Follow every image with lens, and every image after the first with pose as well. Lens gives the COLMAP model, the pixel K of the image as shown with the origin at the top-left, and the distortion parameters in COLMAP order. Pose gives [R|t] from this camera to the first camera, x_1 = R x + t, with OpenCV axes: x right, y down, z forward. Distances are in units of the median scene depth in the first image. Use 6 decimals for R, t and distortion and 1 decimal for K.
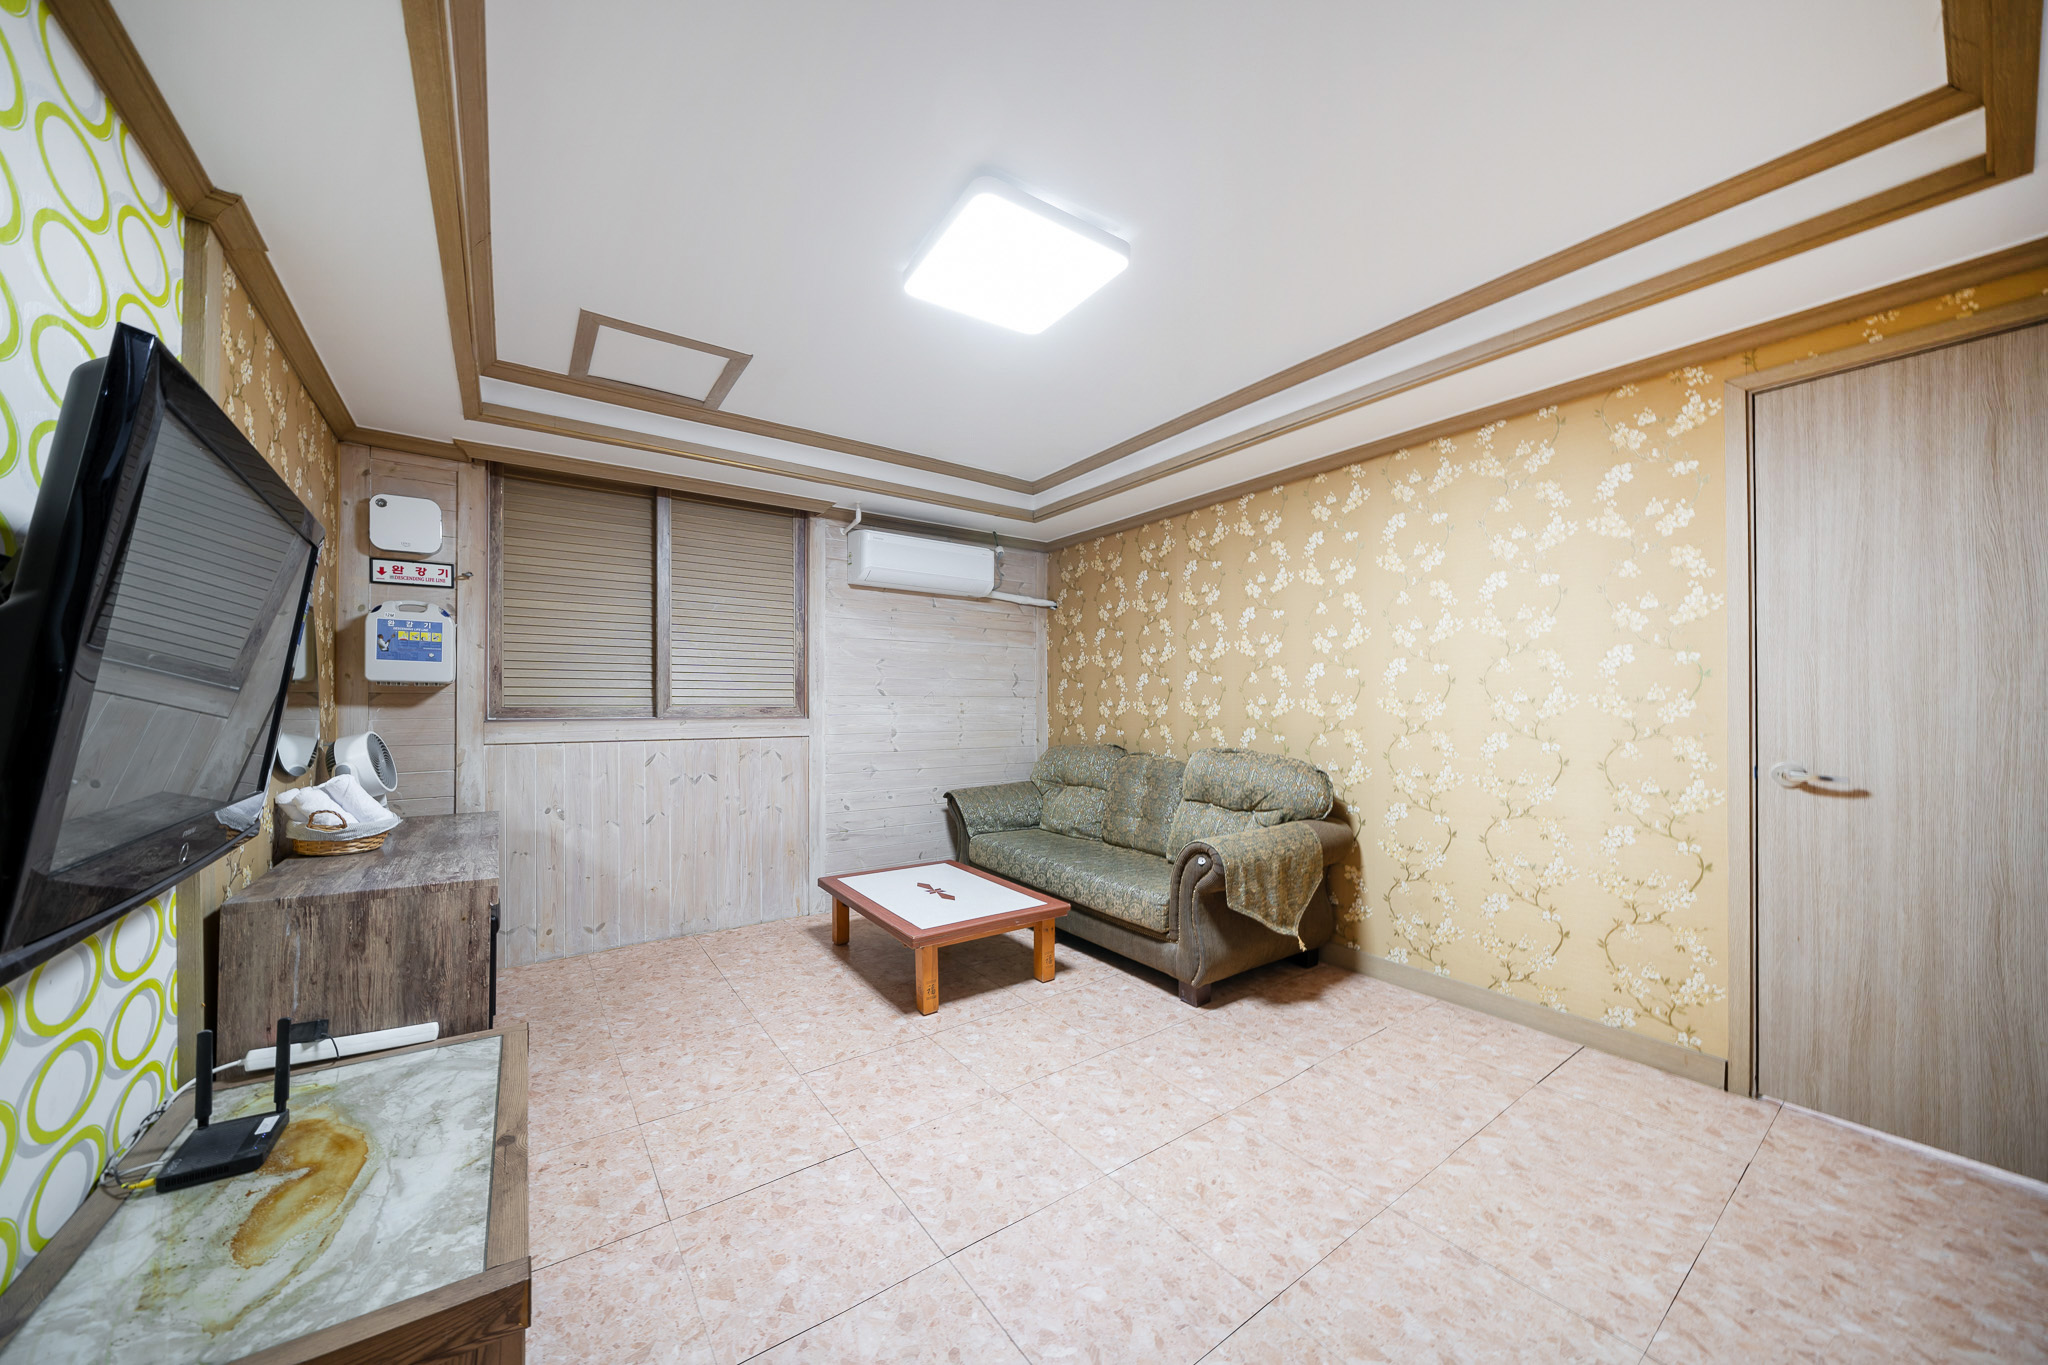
lens RADIAL K [[705.0, 0, 983.7], [0, 705.0, 692.7], [0, 0, 1]] dist [-0.002629, -0.000140]
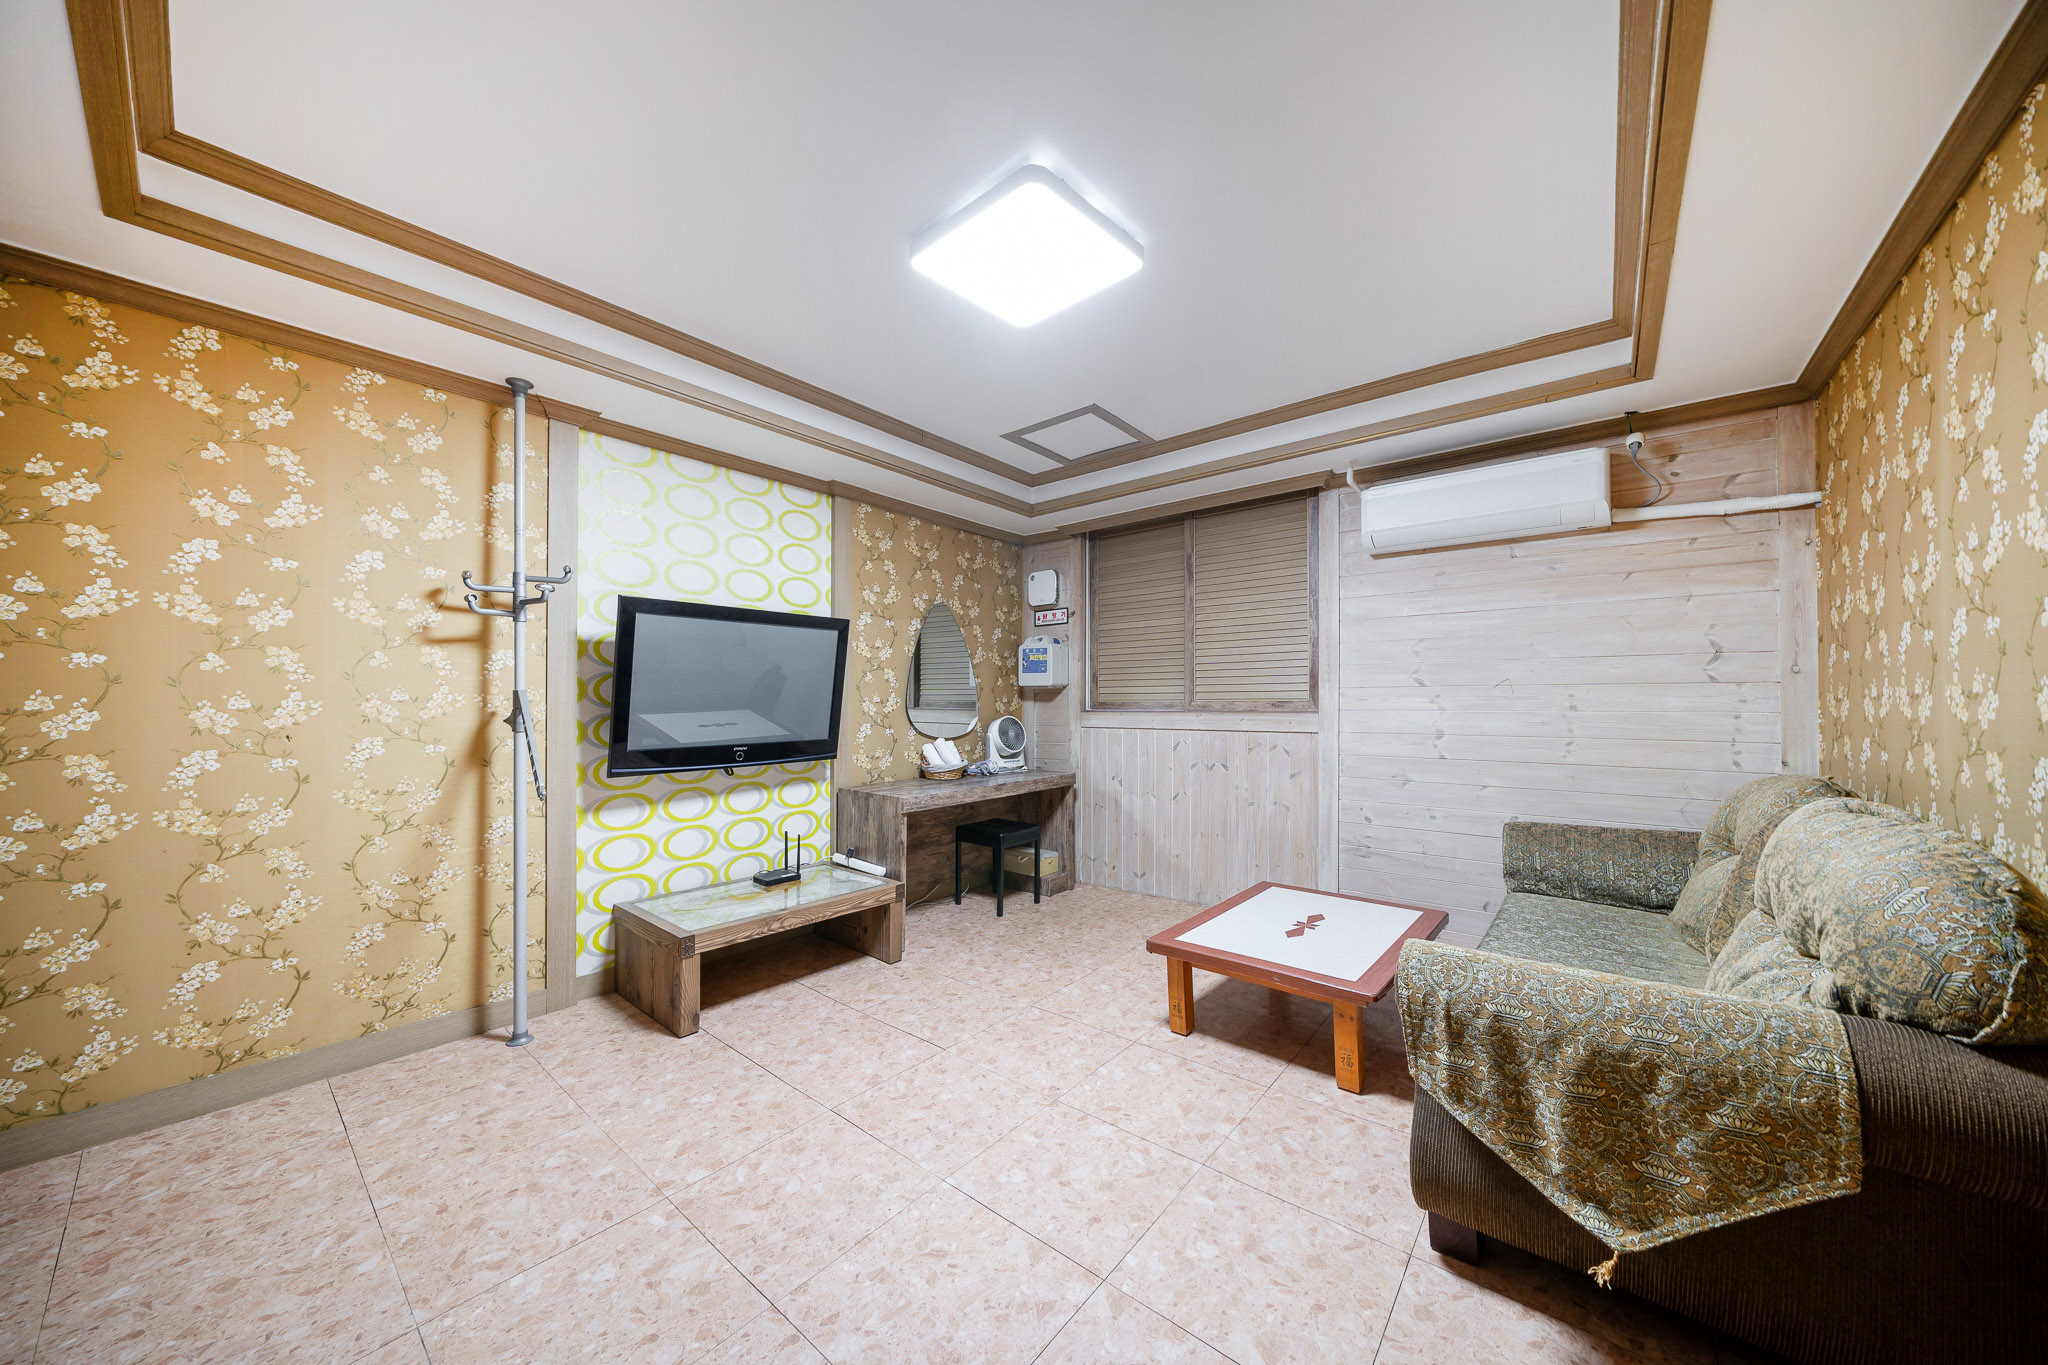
lens RADIAL K [[705.0, 0, 1034.2], [0, 705.0, 687.5], [0, 0, 1]] dist [-0.002629, -0.000140]
pose [[0.277241, -0.019679, -0.960599, 0.630755], [0.022159, 0.999655, -0.014084, 0.008772], [0.960545, -0.017381, 0.277581, 0.467078]]
